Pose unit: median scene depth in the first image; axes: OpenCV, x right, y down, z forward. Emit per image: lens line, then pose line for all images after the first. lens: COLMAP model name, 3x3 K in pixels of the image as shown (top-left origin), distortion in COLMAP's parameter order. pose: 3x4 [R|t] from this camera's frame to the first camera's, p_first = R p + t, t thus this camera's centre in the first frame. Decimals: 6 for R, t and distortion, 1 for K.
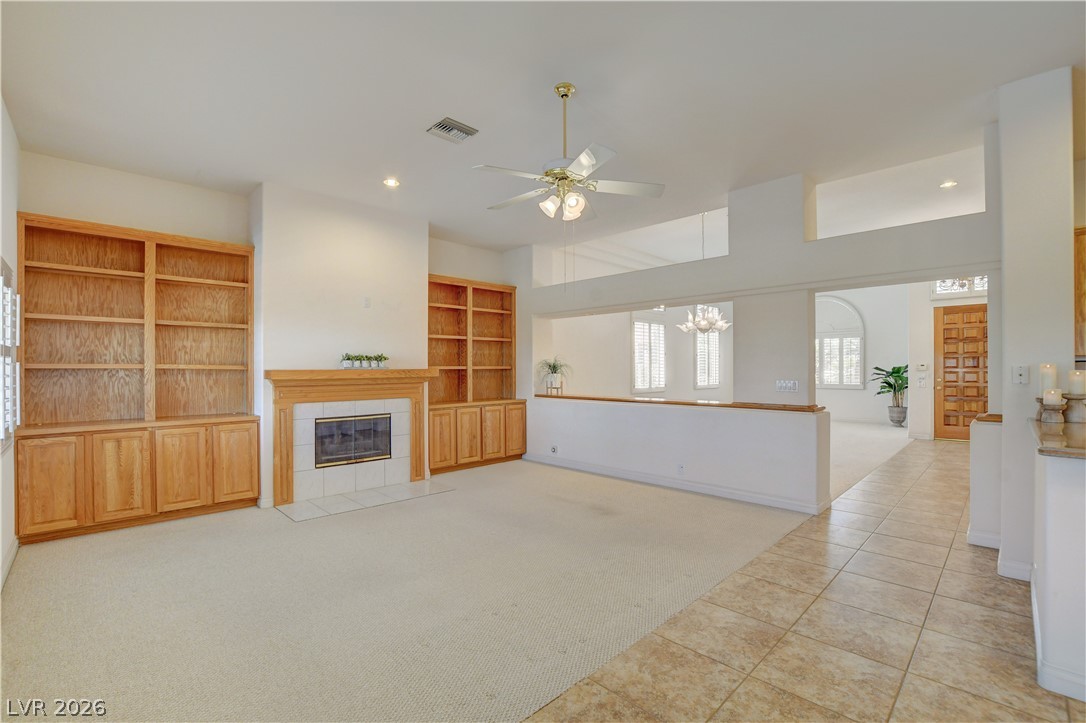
lens RADIAL K [[479.0, 0, 540.9], [0, 479.0, 369.1], [0, 0, 1]] dist [-0.035829, 0.000315]
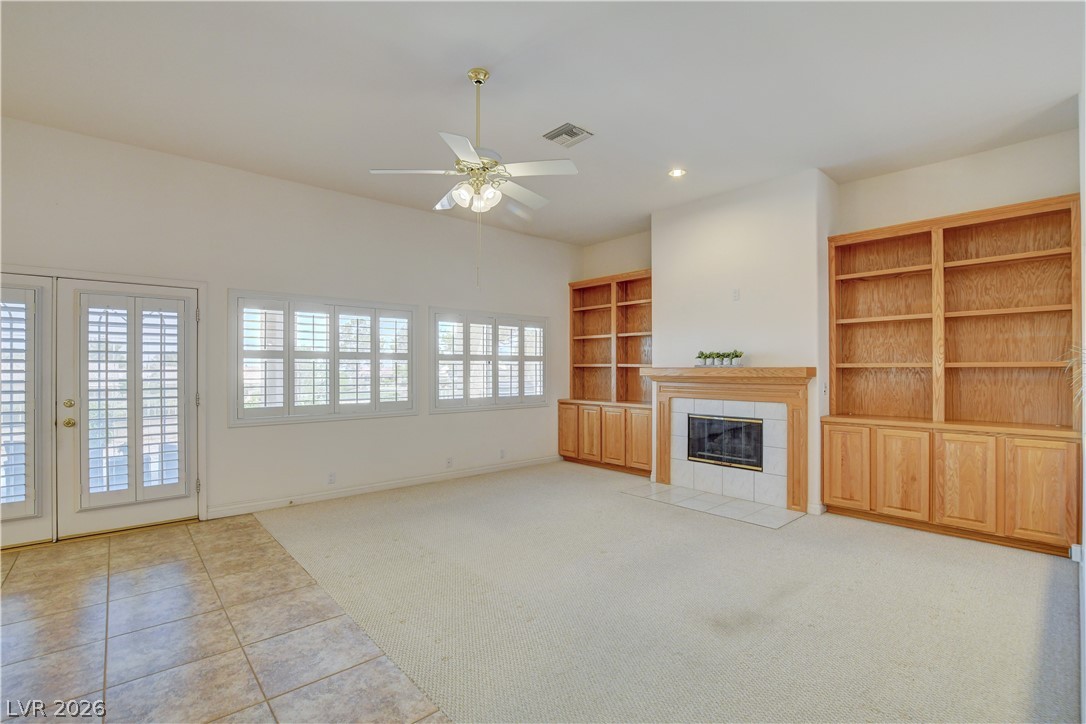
lens RADIAL K [[487.1, 0, 546.3], [0, 487.1, 366.7], [0, 0, 1]] dist [-0.032596, 0.000461]
pose [[-0.041274, -0.001582, -0.999147, 0.630286], [-0.001687, 0.999997, -0.001514, 0.001420], [0.999146, 0.001623, -0.041277, 0.727271]]
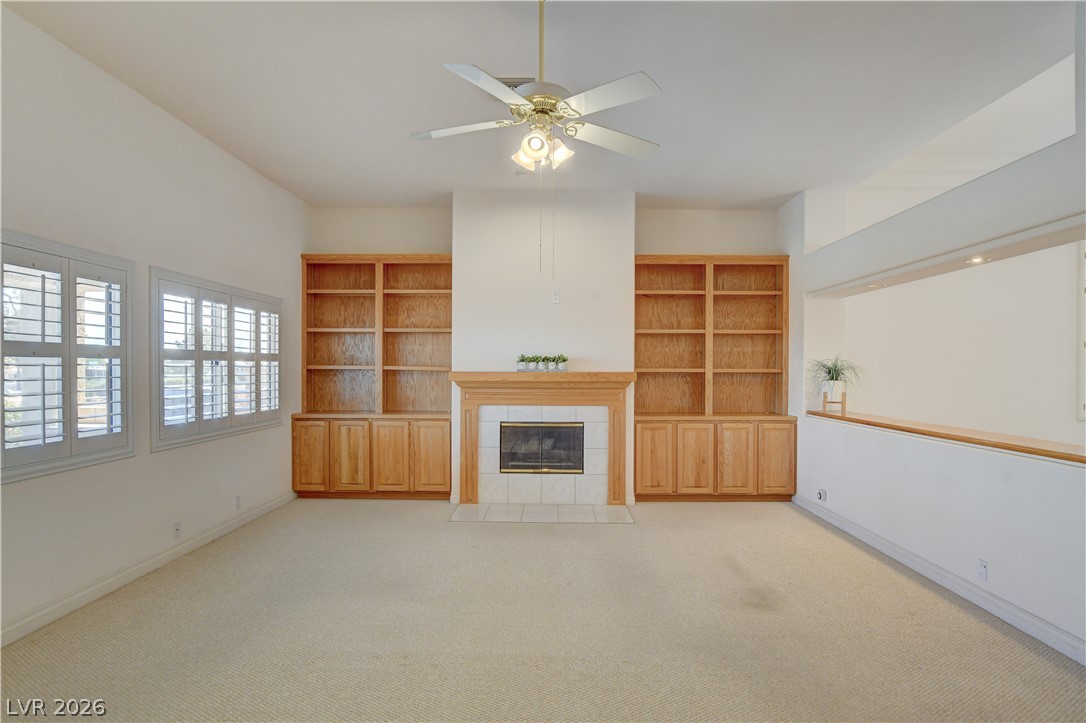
lens RADIAL K [[552.8, 0, 540.5], [0, 552.8, 375.5], [0, 0, 1]] dist [-0.047103, 0.000042]
pose [[0.701595, 0.014965, -0.712418, 0.389386], [-0.007019, 0.999876, 0.014092, -0.007398], [0.712541, -0.004886, 0.701614, 0.263835]]
